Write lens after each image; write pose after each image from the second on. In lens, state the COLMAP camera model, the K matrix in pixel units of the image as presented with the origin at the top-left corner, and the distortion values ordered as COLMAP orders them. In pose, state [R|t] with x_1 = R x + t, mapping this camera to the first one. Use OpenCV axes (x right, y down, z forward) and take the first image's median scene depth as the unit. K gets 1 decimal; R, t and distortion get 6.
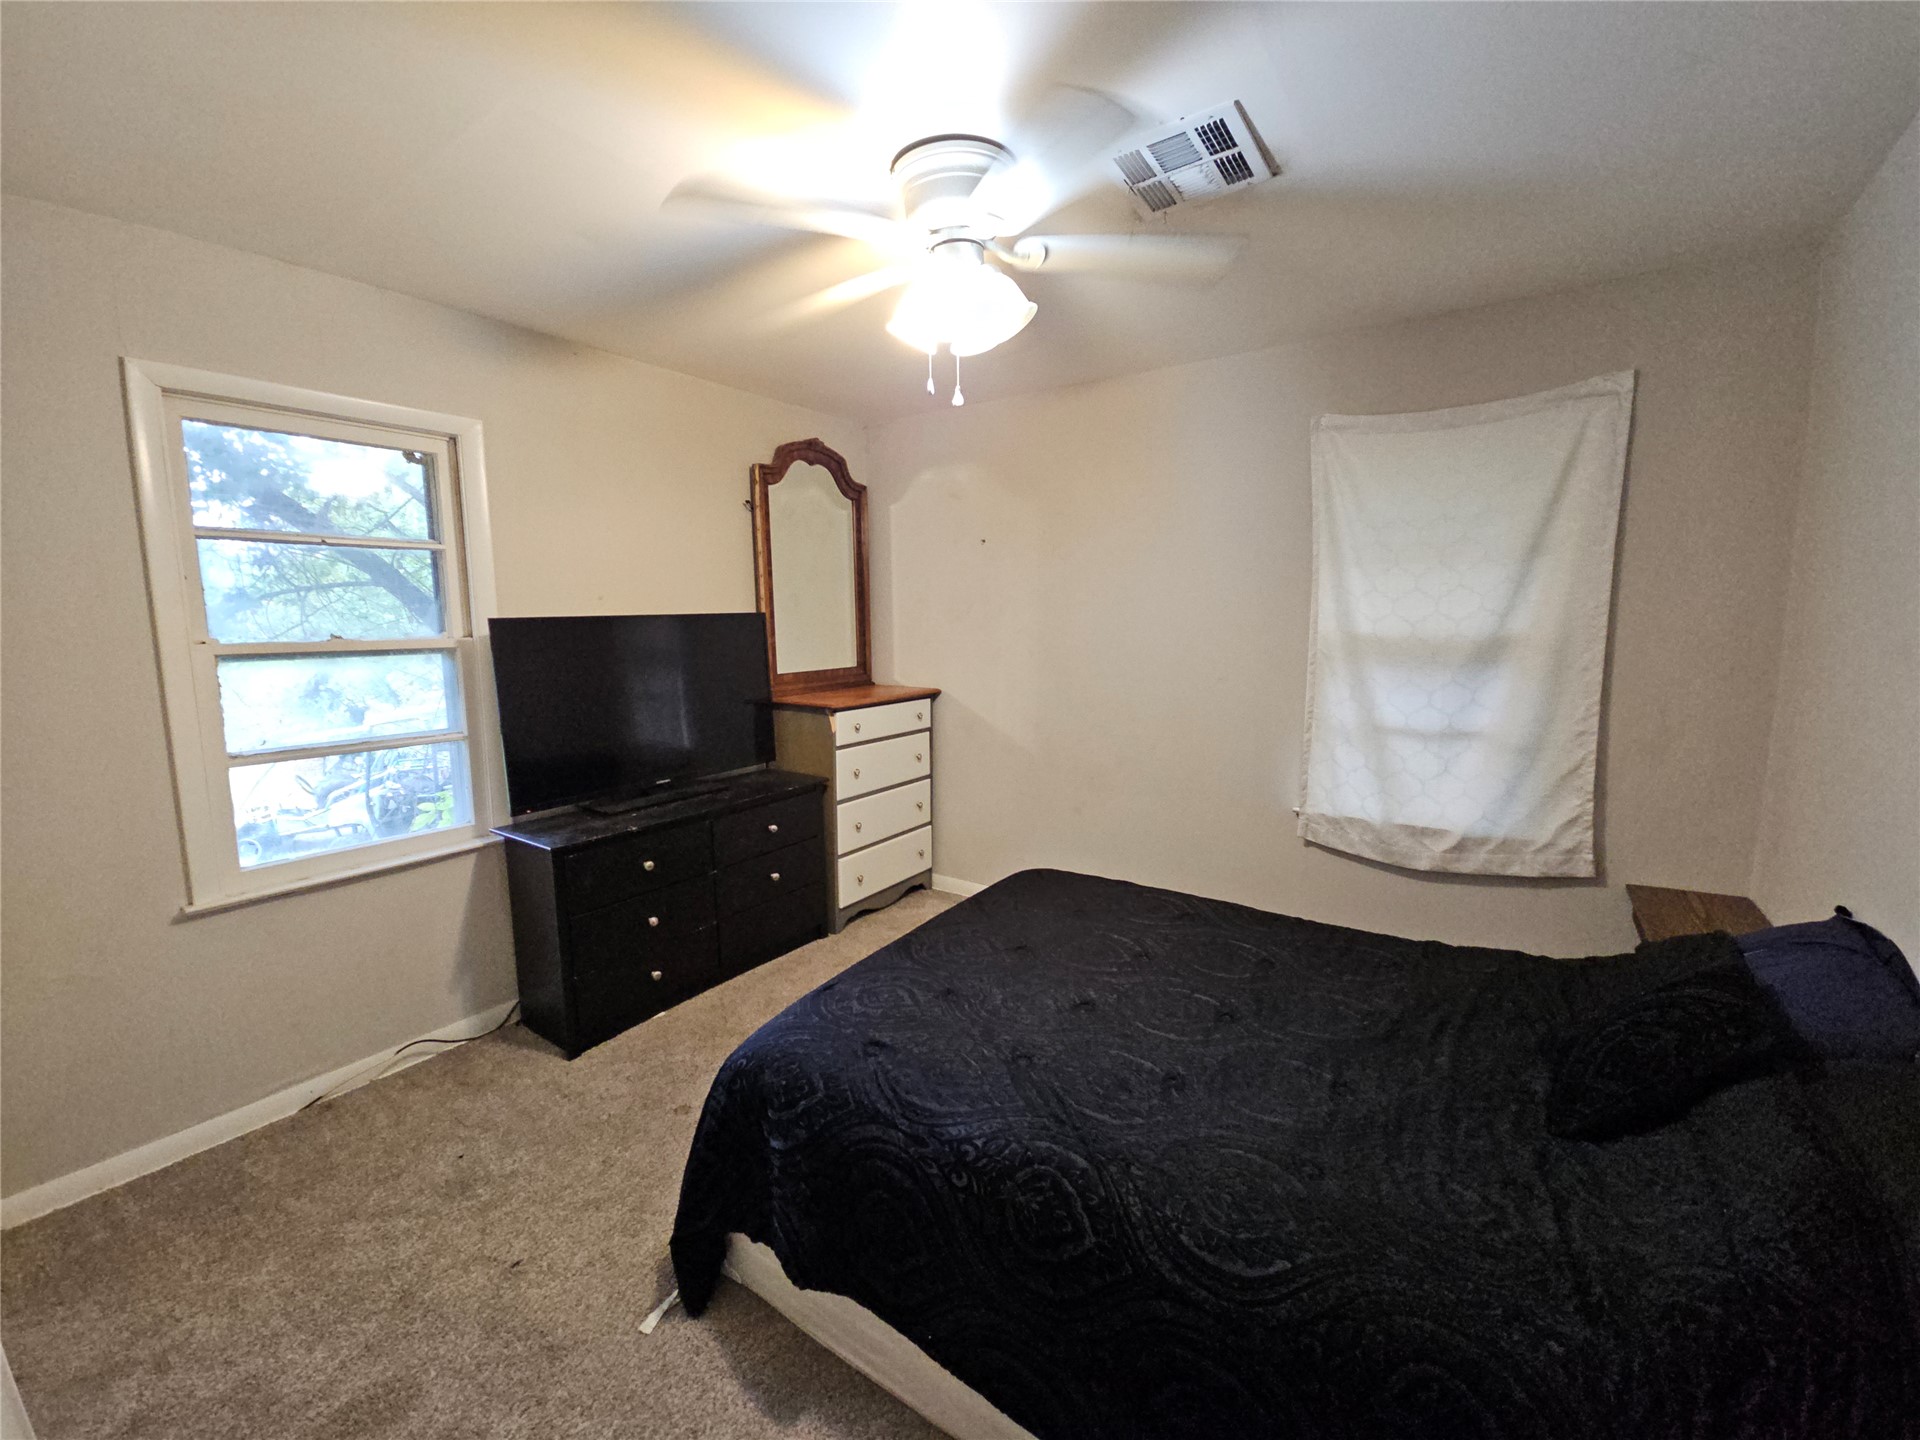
lens RADIAL K [[786.1, 0, 950.9], [0, 786.1, 716.3], [0, 0, 1]] dist [0.004215, -0.002060]
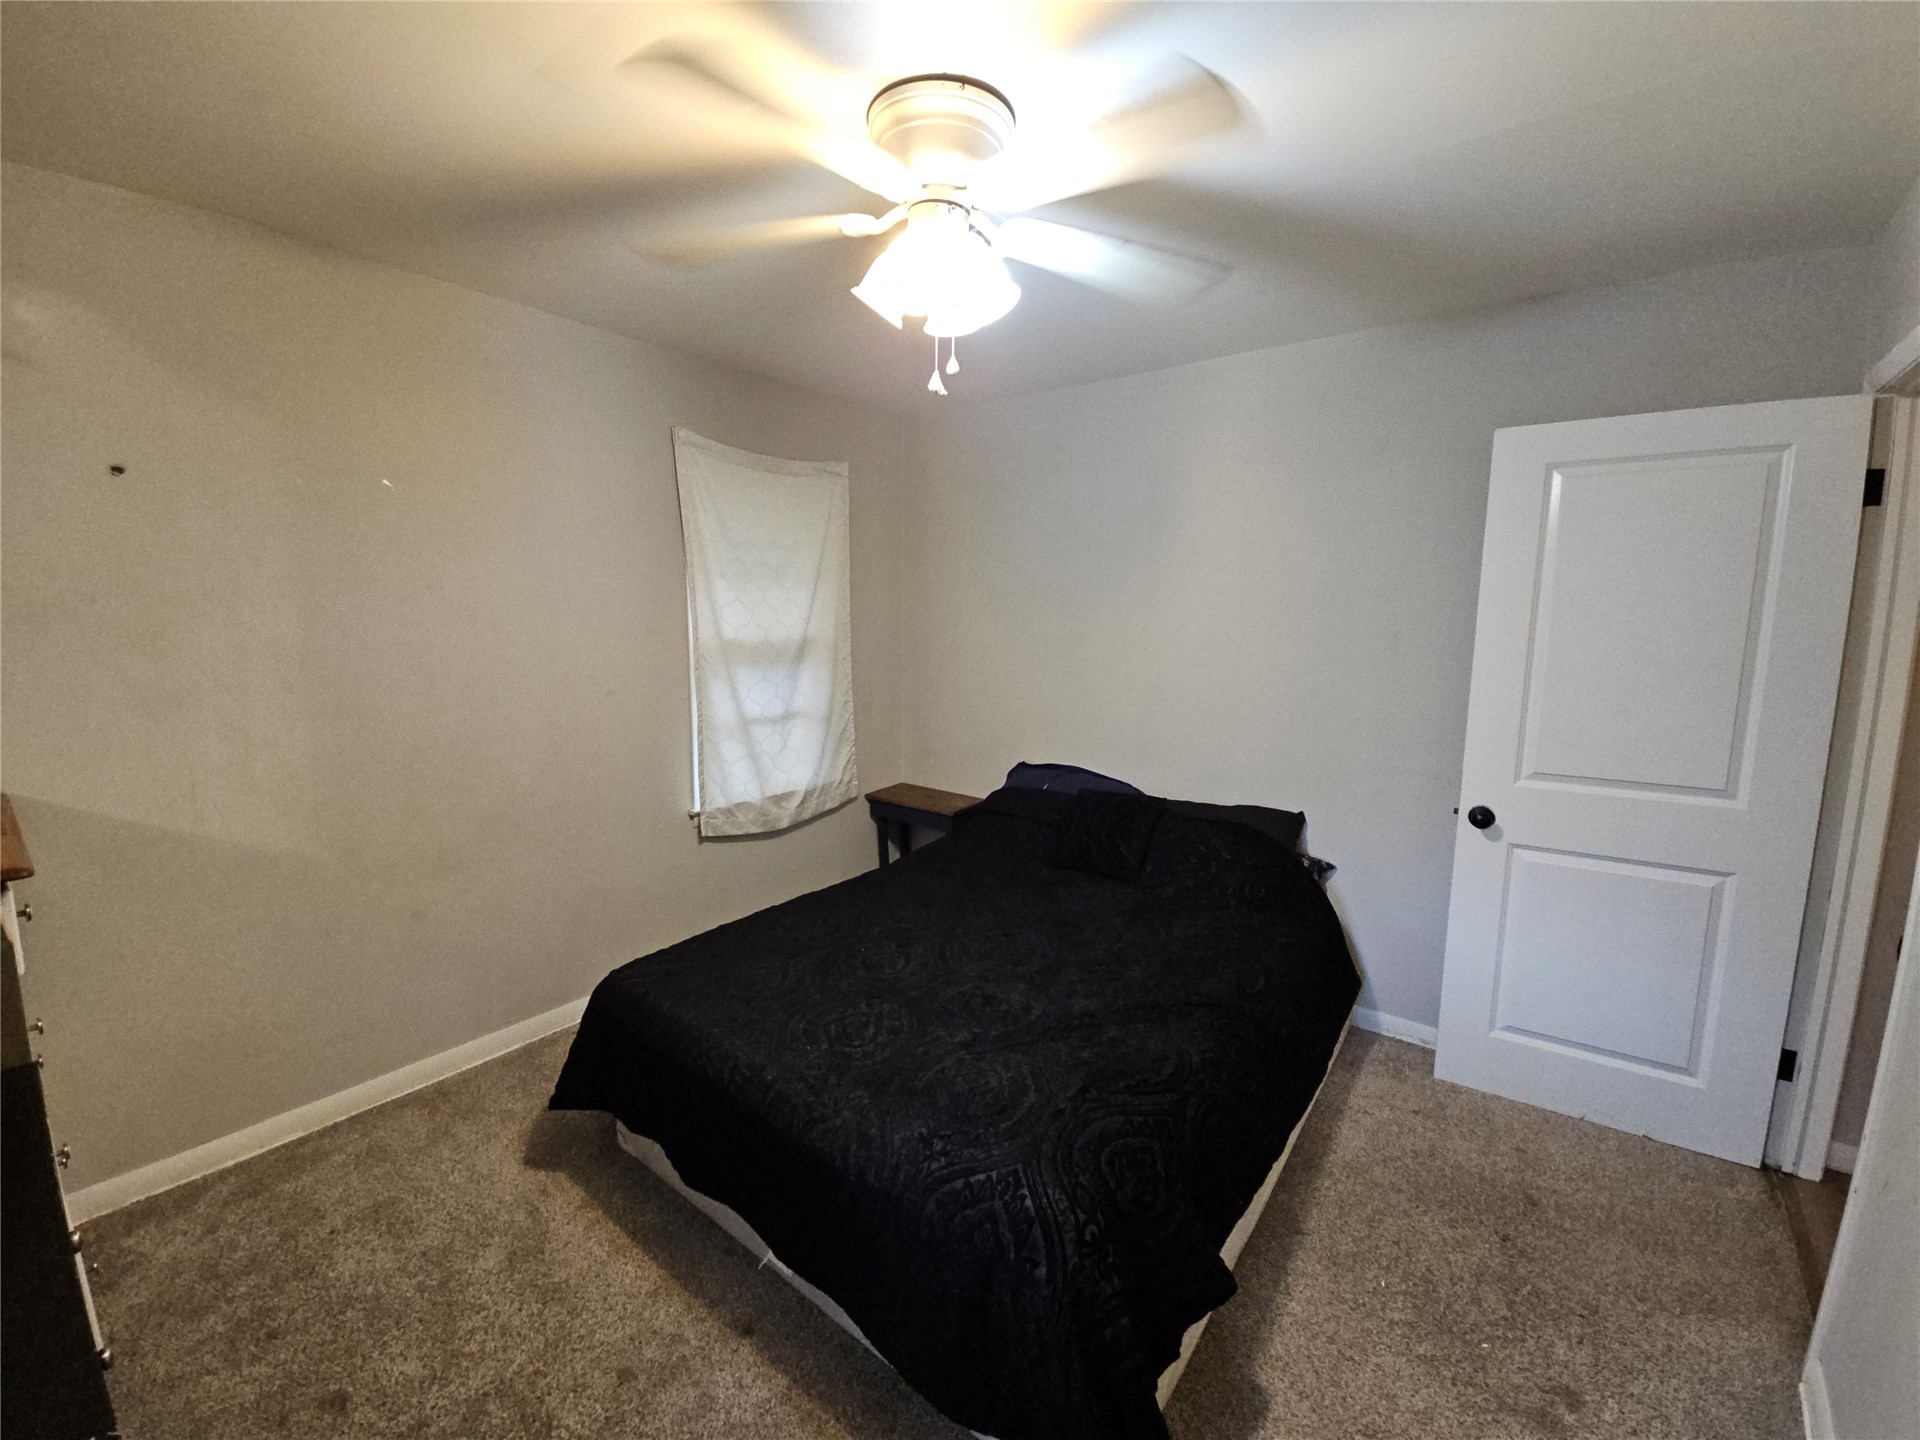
lens RADIAL K [[786.1, 0, 950.6], [0, 786.1, 723.9], [0, 0, 1]] dist [0.004215, -0.002060]
pose [[0.042465, -0.131002, 0.990472, -0.615433], [0.121729, 0.984659, 0.125014, -0.092165], [-0.991655, 0.115260, 0.057760, 0.668922]]
